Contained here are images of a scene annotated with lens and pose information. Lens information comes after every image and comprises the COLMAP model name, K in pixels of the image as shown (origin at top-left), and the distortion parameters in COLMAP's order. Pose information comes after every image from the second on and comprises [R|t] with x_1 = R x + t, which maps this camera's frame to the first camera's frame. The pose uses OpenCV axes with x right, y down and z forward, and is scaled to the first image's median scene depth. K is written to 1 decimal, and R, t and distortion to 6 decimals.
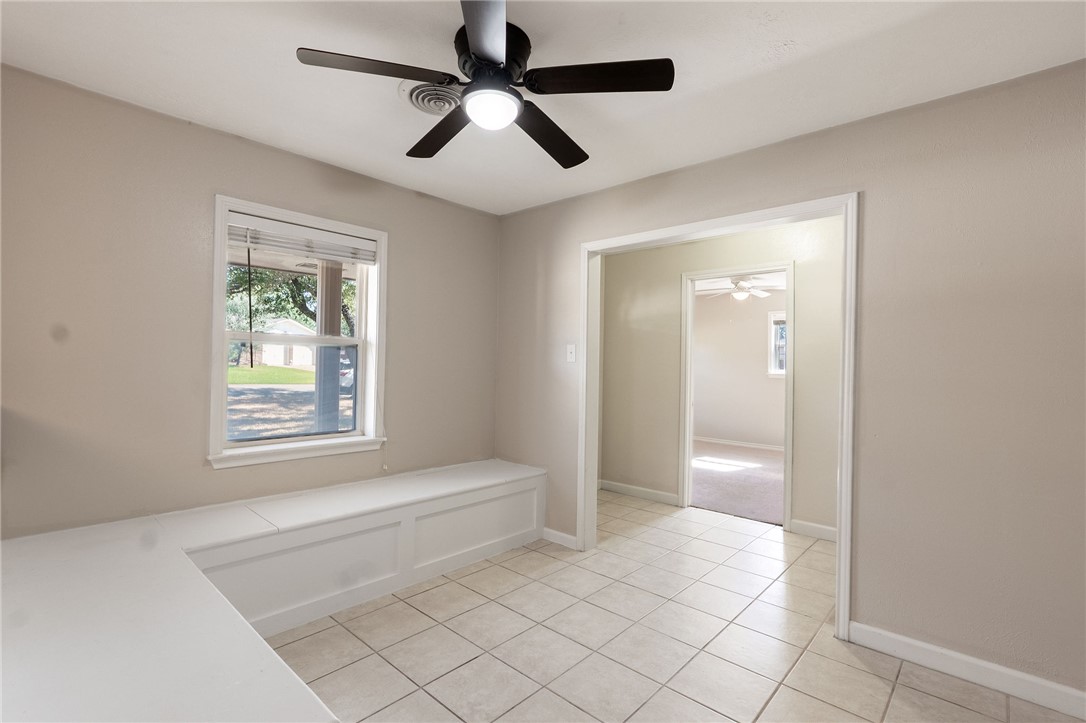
lens RADIAL K [[497.7, 0, 543.2], [0, 497.7, 362.2], [0, 0, 1]] dist [-0.006318, -0.001131]
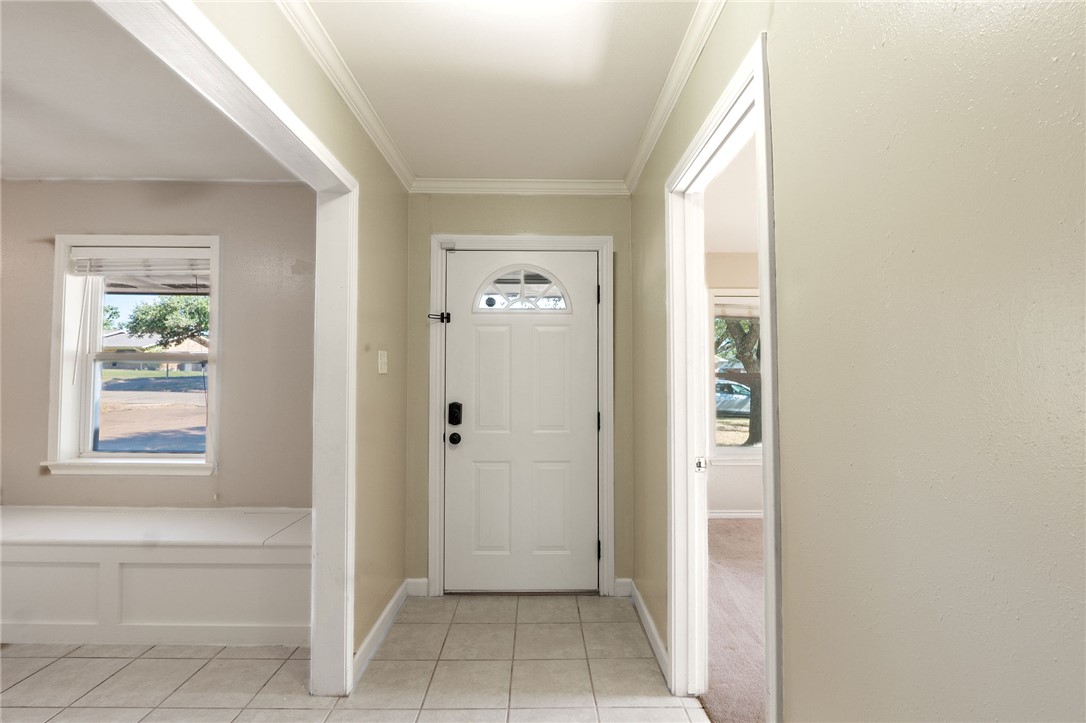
lens RADIAL K [[497.7, 0, 544.2], [0, 497.7, 362.0], [0, 0, 1]] dist [-0.006318, -0.001131]
pose [[0.685024, -0.042806, -0.727262, 0.768225], [0.008865, 0.998688, -0.050431, 0.021279], [0.728467, 0.028099, 0.684505, 0.850826]]
